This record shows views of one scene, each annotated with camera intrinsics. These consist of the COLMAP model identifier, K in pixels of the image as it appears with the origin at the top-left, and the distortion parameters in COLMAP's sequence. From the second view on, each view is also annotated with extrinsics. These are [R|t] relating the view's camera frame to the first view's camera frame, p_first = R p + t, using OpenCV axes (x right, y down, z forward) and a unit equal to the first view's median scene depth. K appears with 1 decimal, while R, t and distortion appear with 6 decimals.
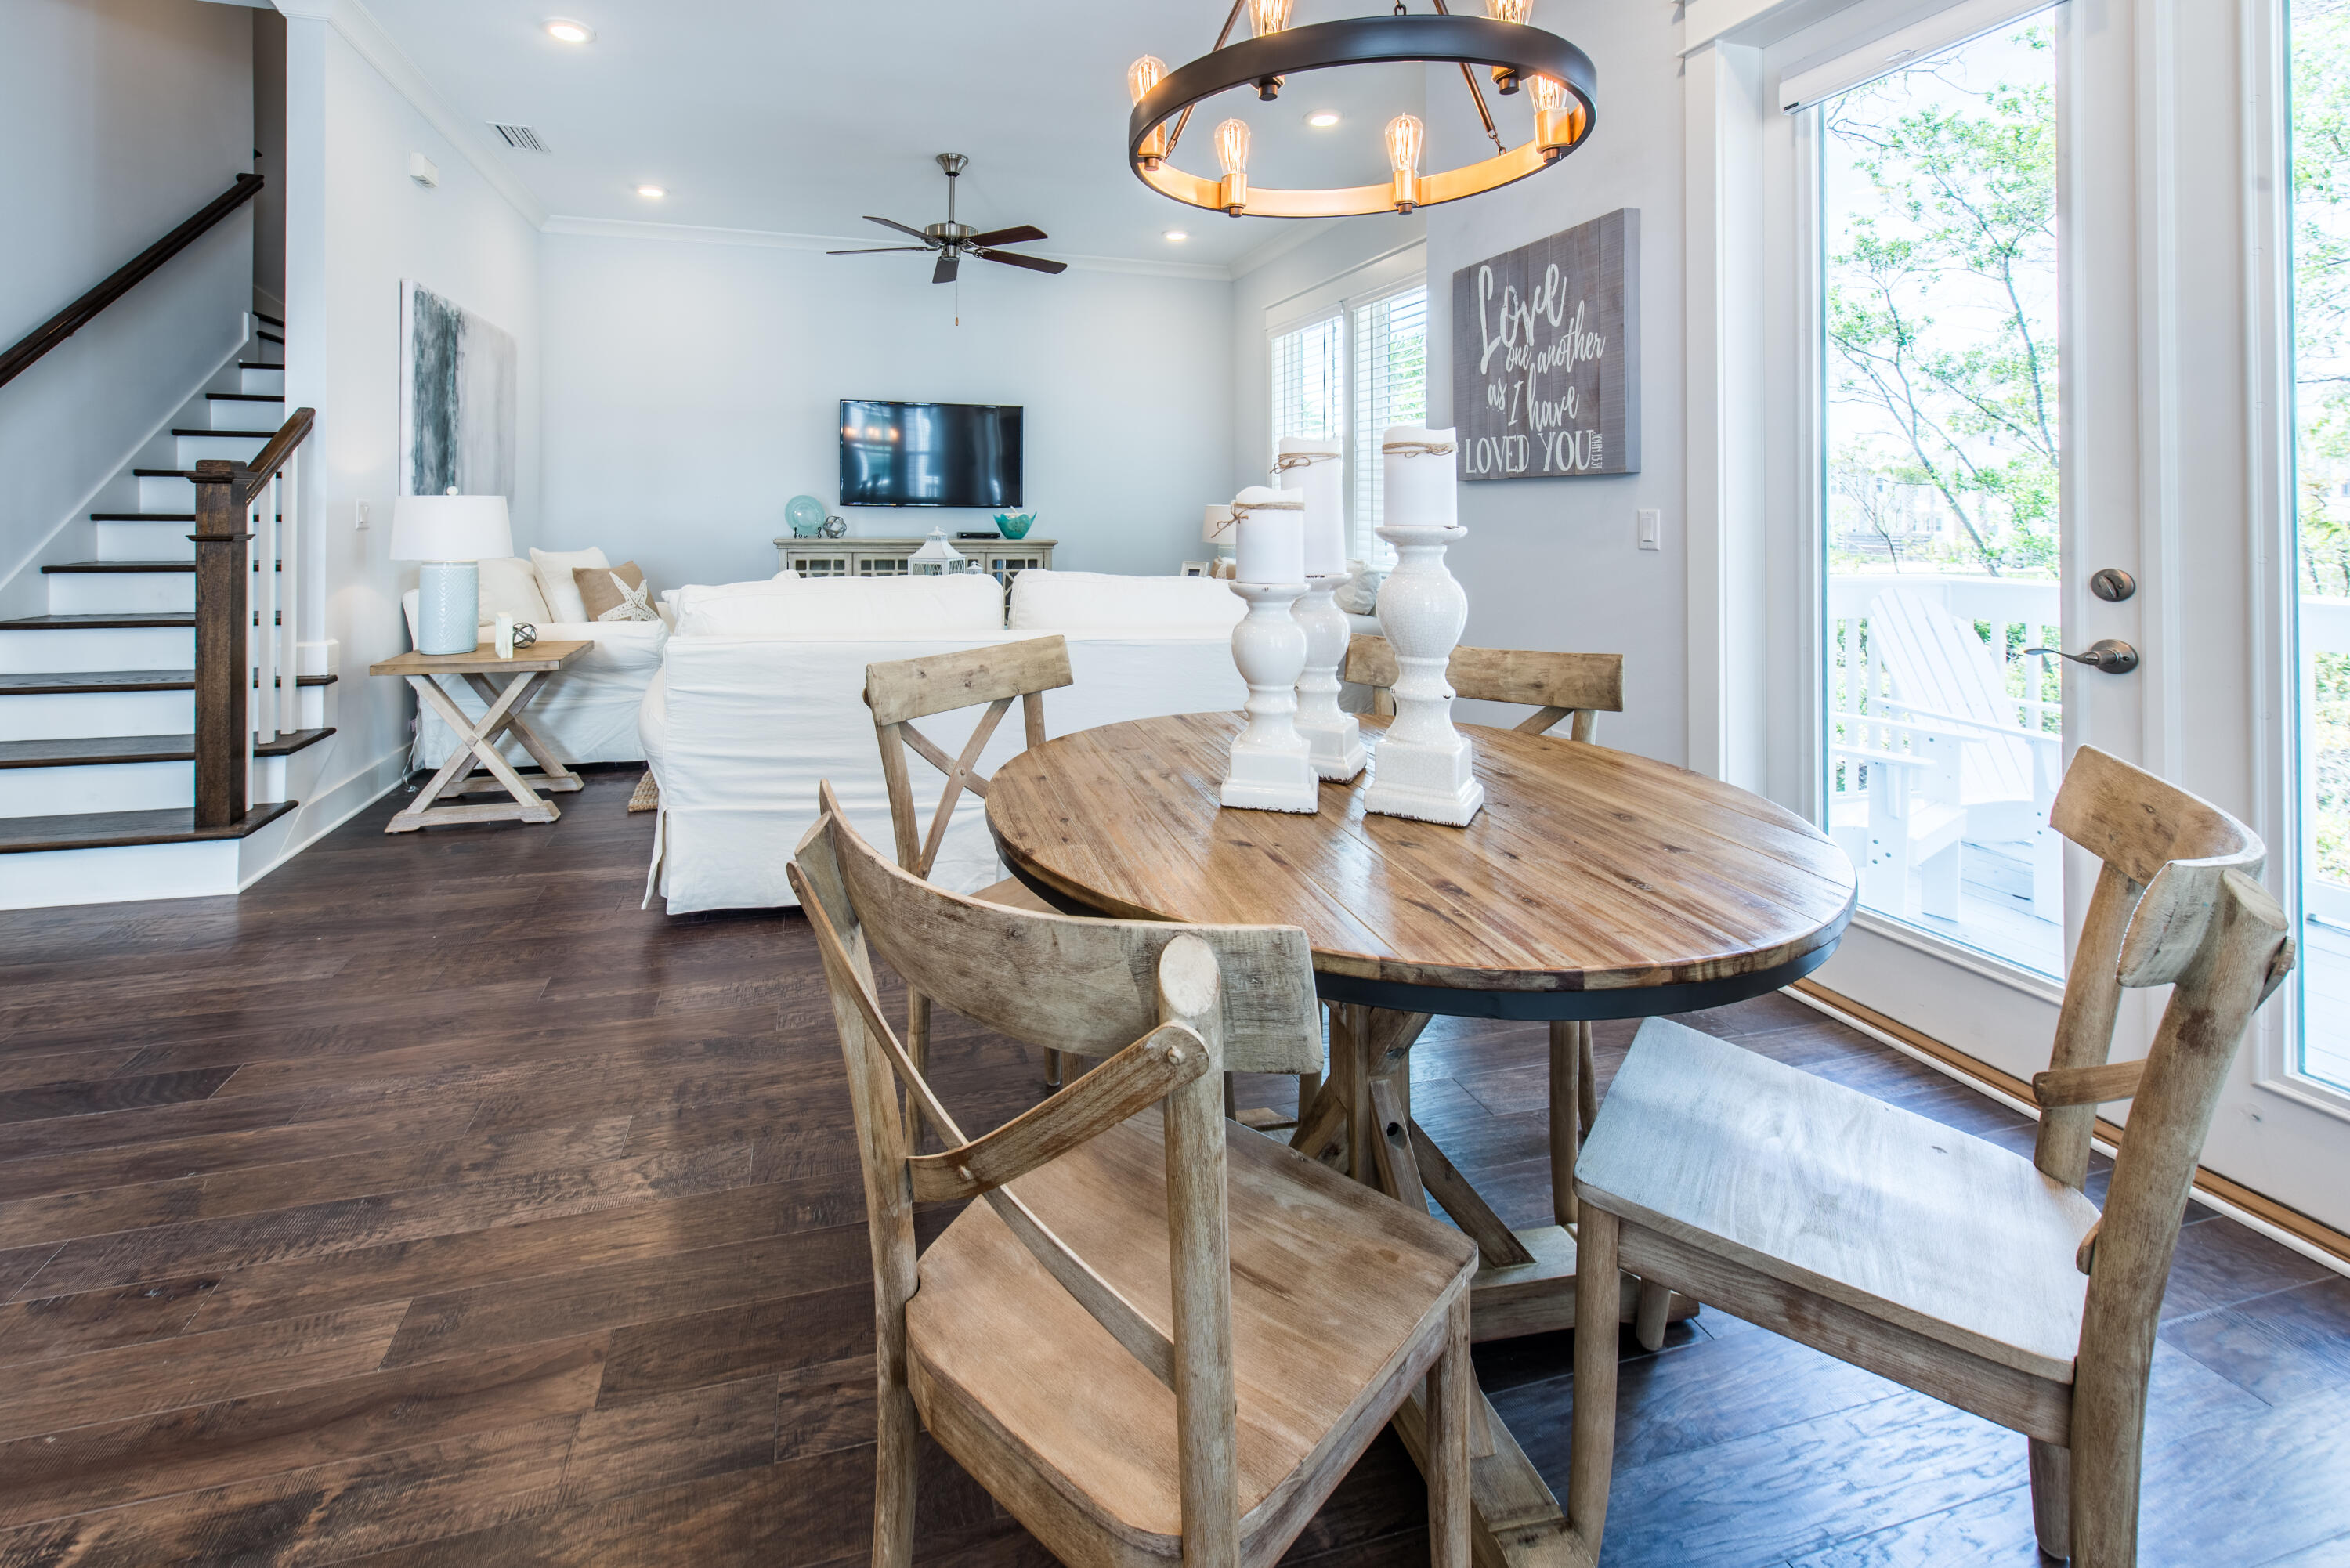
lens RADIAL K [[958.7, 0, 1087.4], [0, 958.7, 492.5], [0, 0, 1]] dist [0.007512, -0.002648]
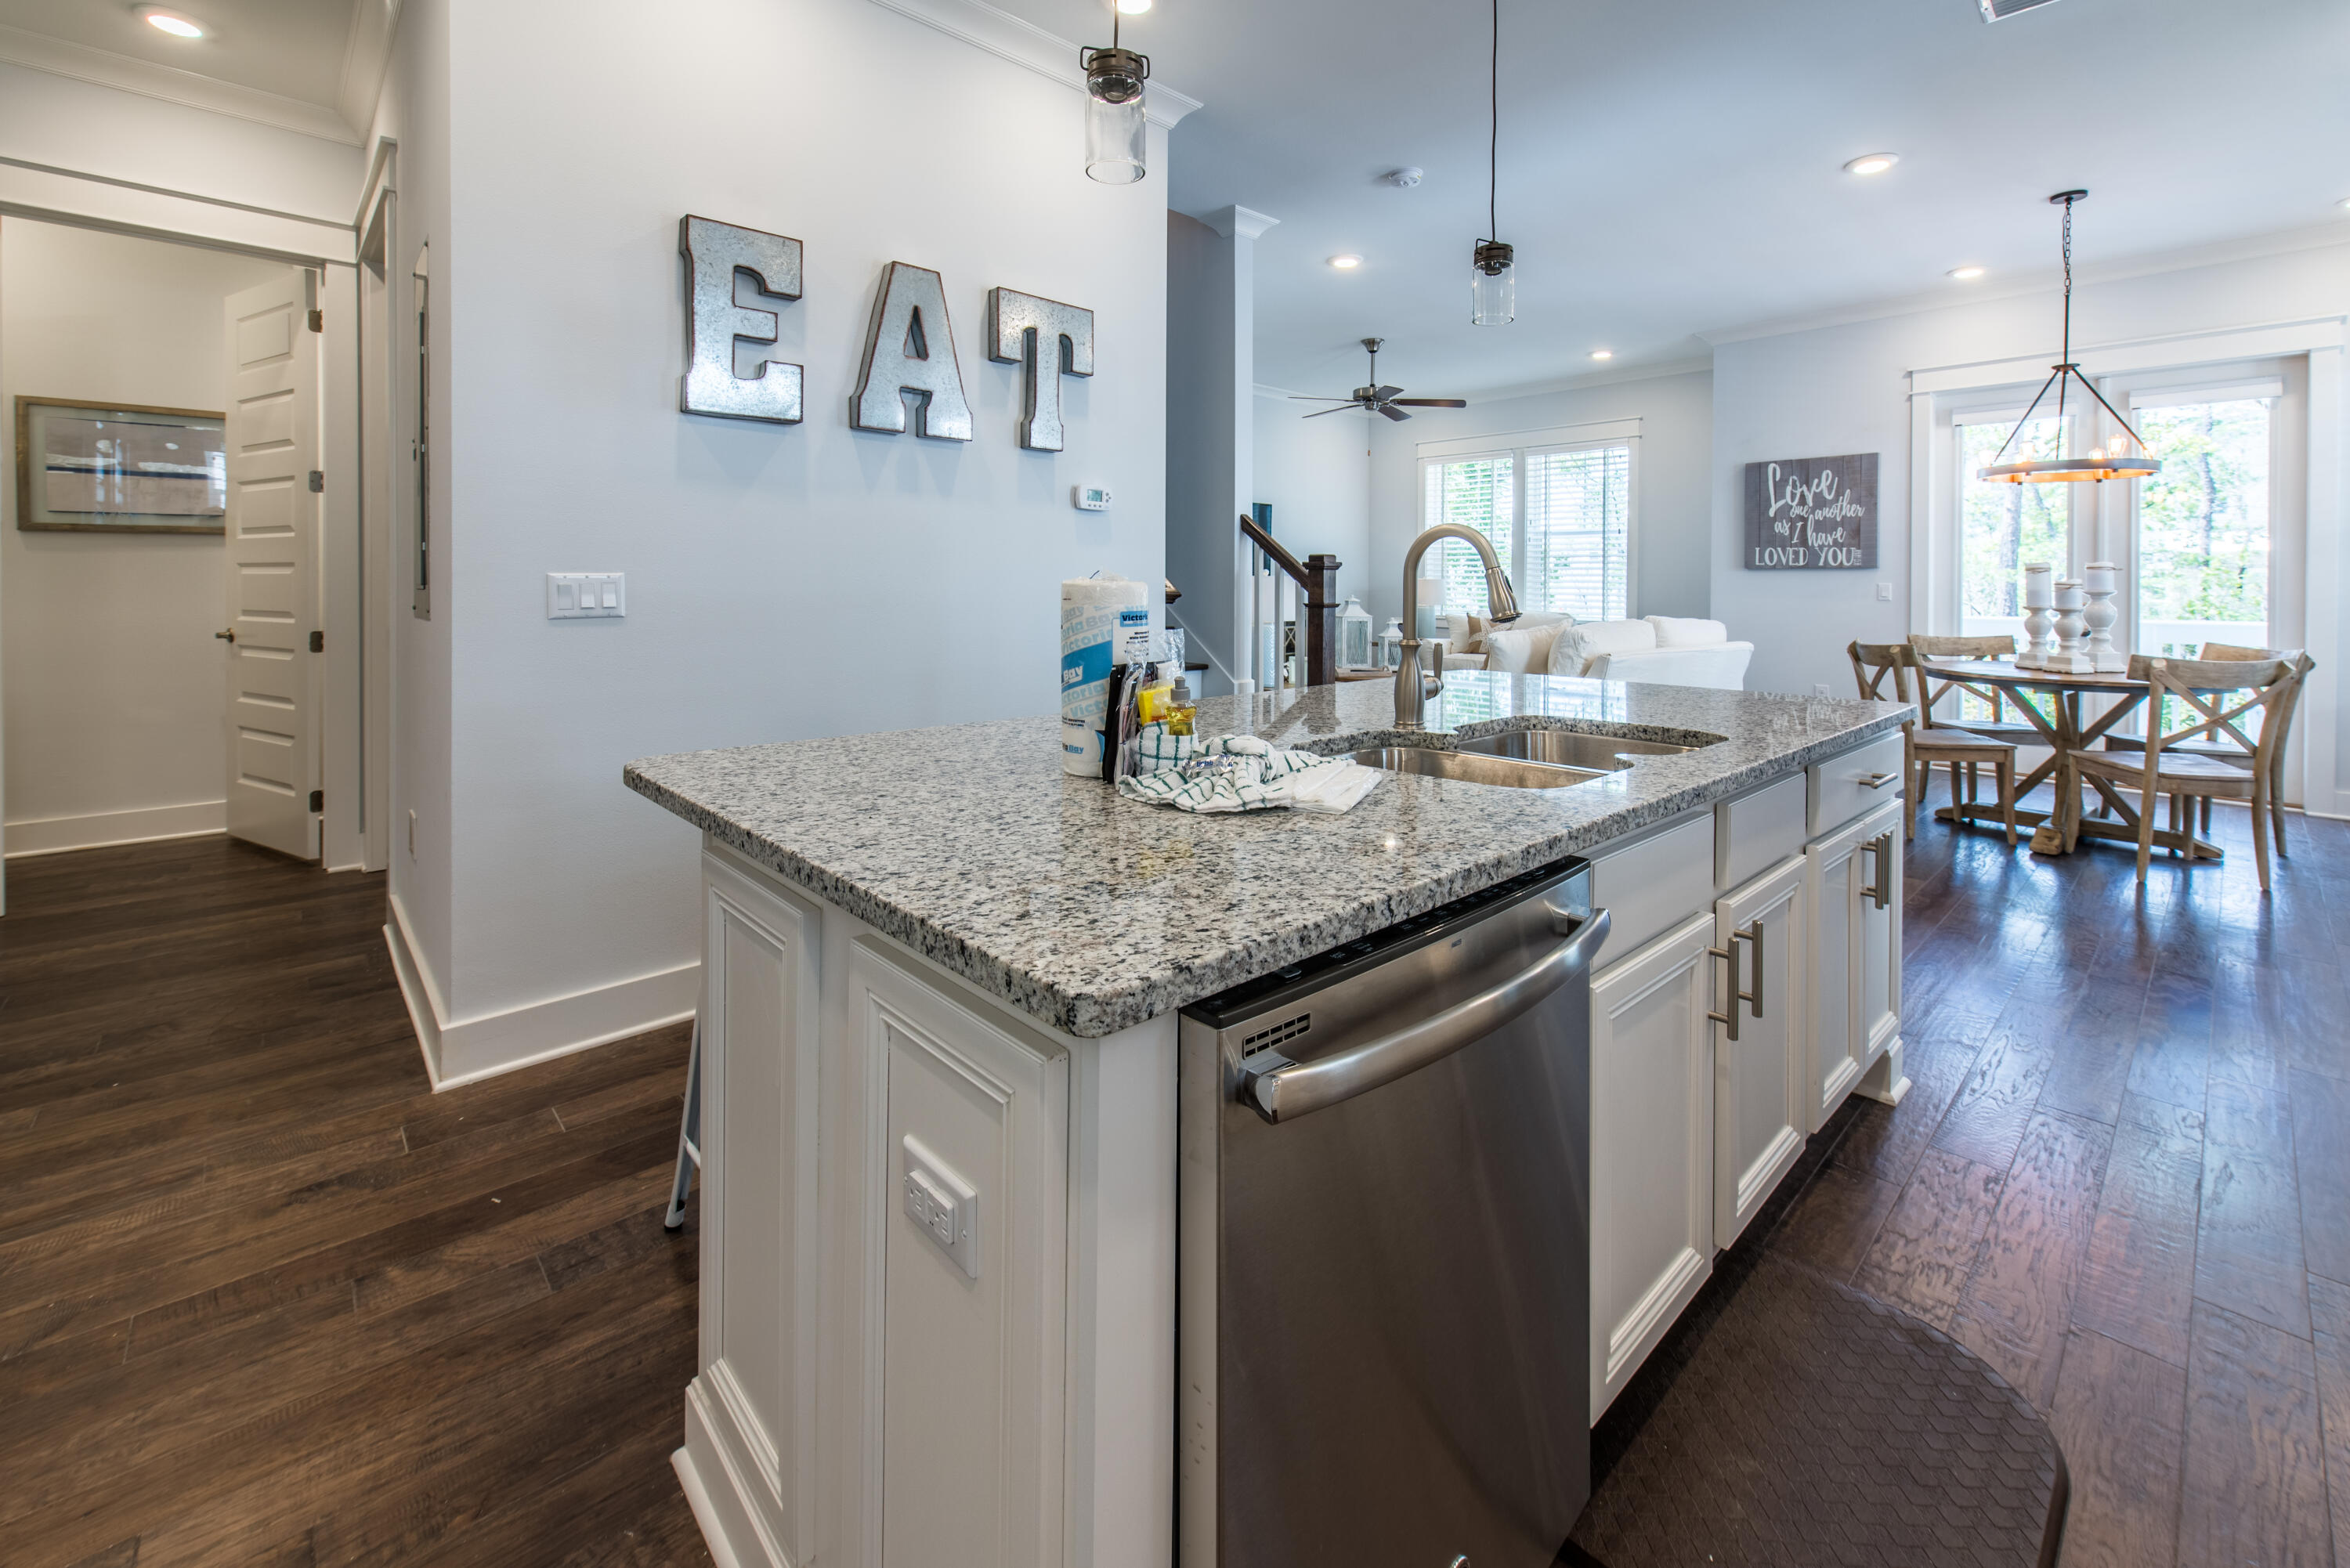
lens RADIAL K [[958.7, 0, 1129.3], [0, 958.7, 580.6], [0, 0, 1]] dist [0.007512, -0.002648]
pose [[0.887000, -0.003741, 0.461754, -1.830784], [-0.006036, 0.999788, 0.019696, -0.020103], [-0.461729, -0.020257, 0.886790, -0.198240]]
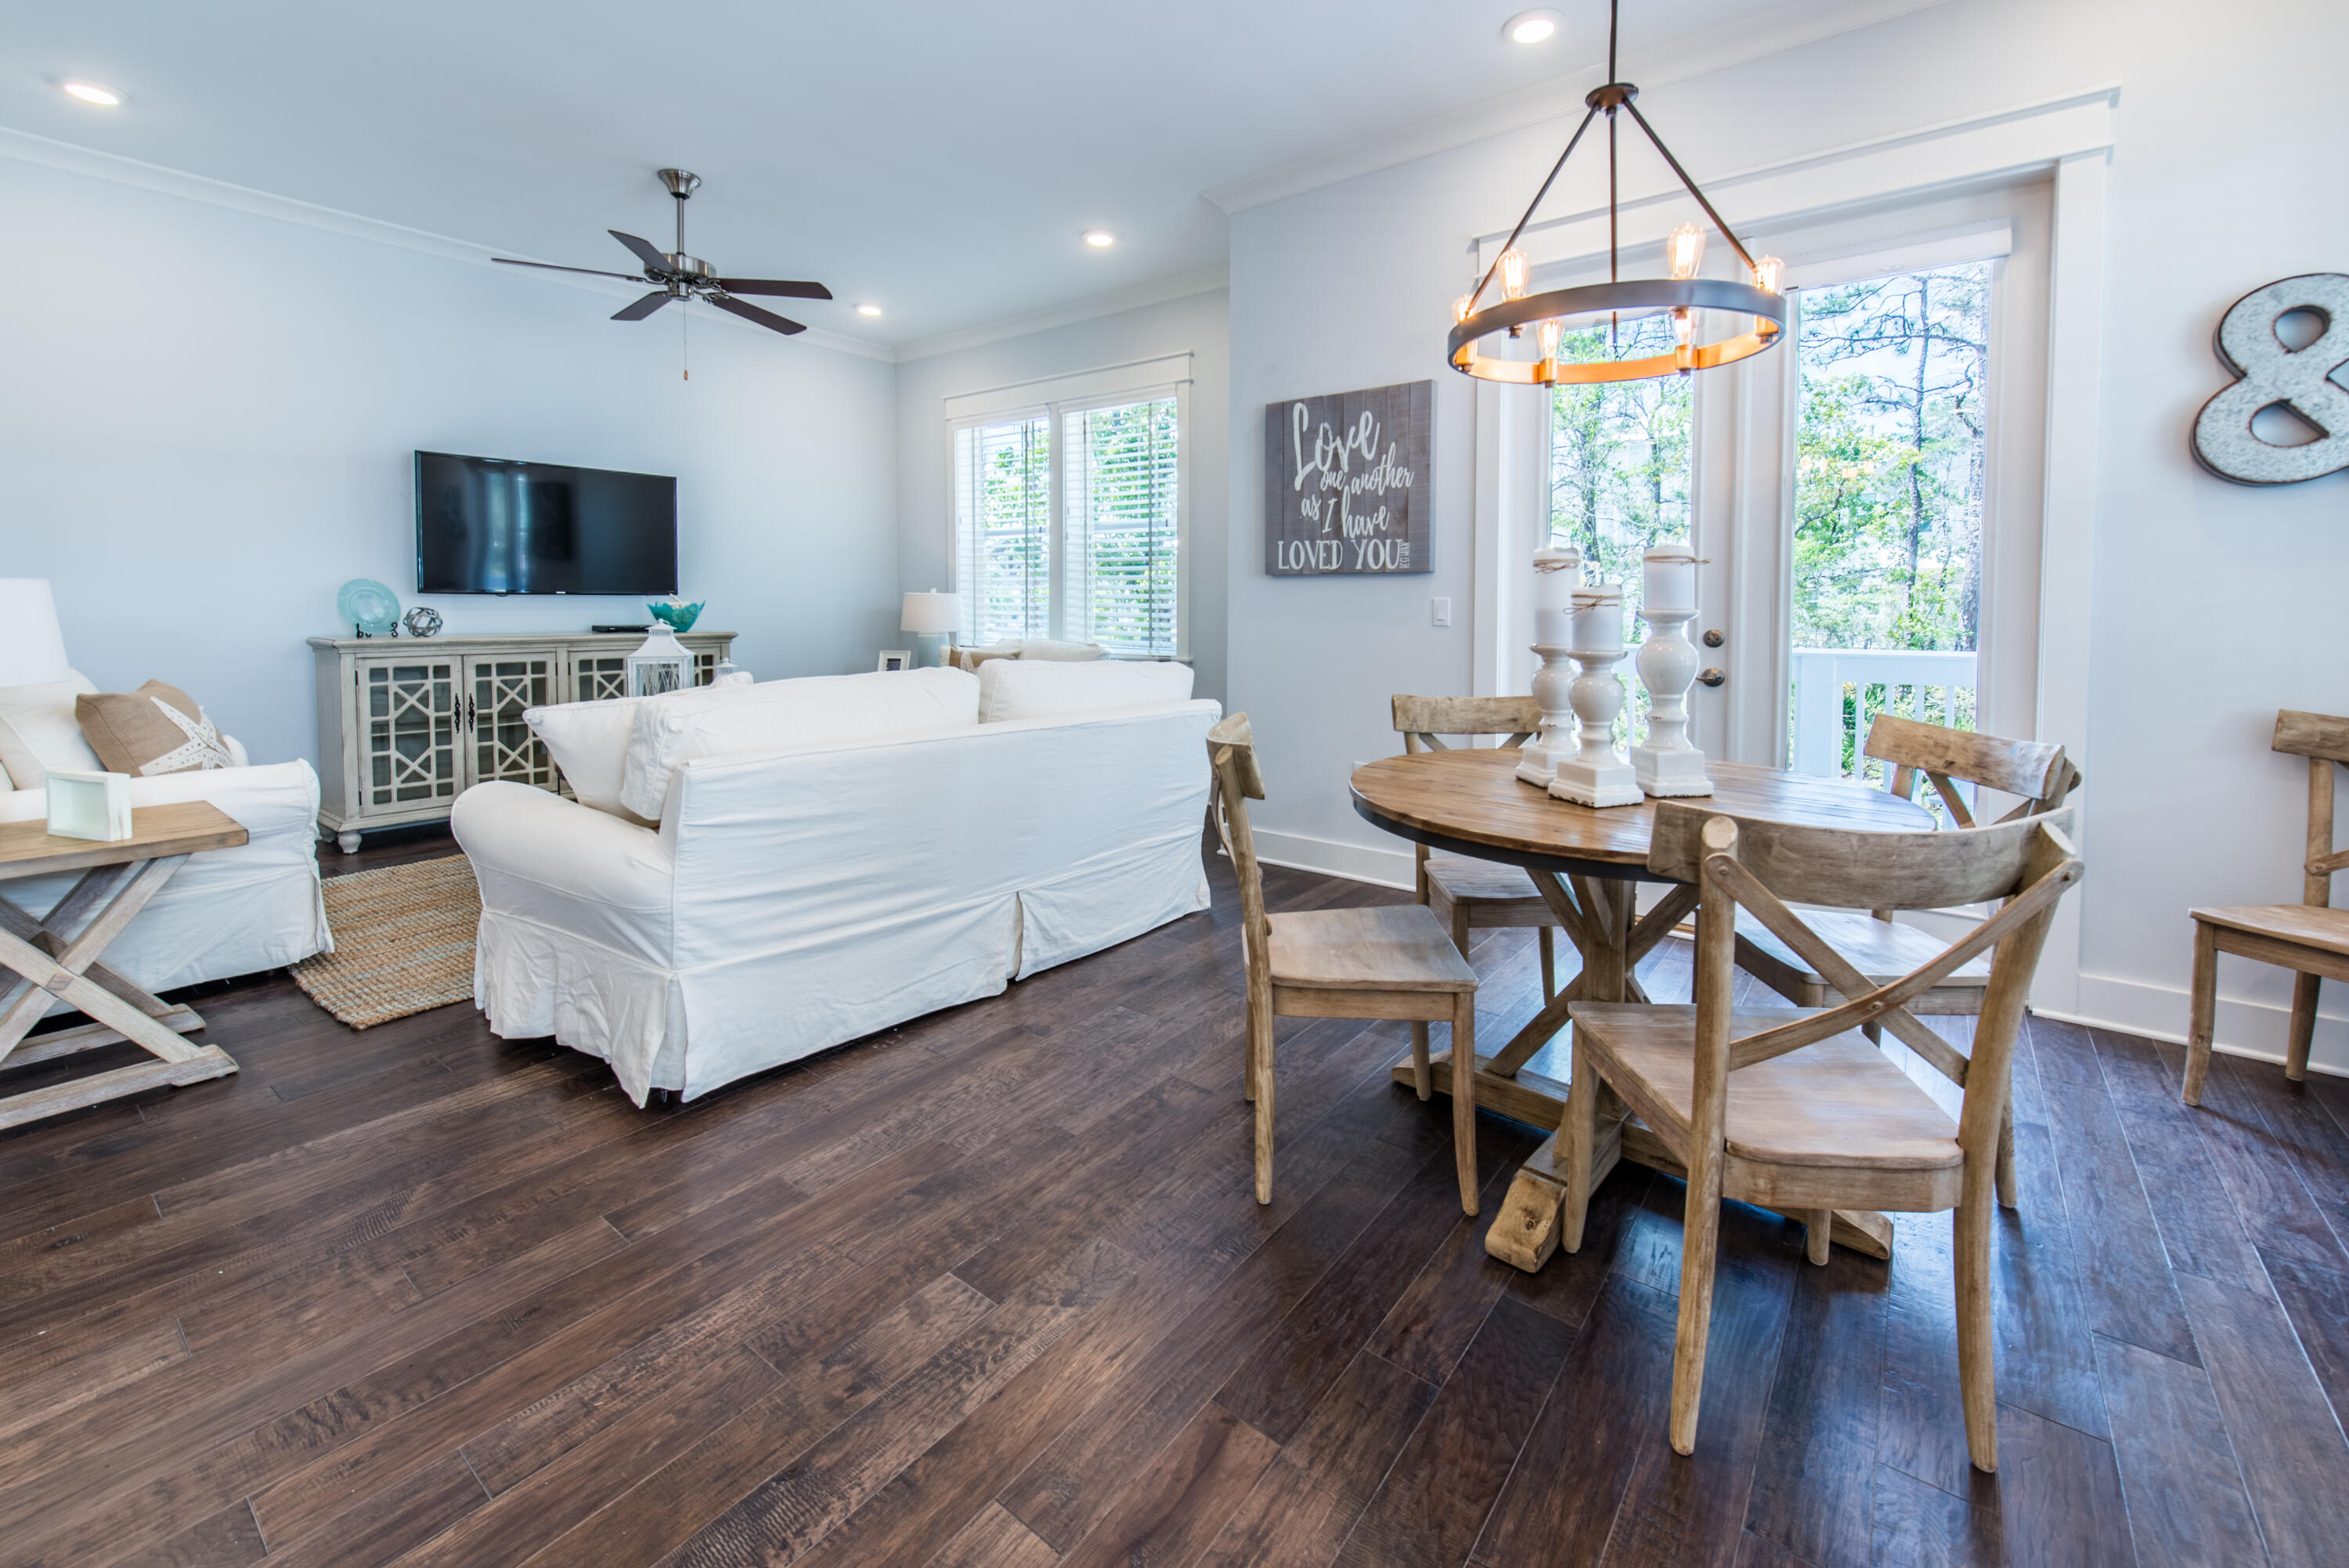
lens RADIAL K [[958.2, 0, 1160.5], [0, 958.2, 620.4], [0, 0, 1]] dist [0.007512, -0.002648]
pose [[0.793753, -0.016223, 0.608024, -0.516451], [-0.009679, 0.999181, 0.039295, -0.000676], [-0.608163, -0.037076, 0.792945, 0.113409]]
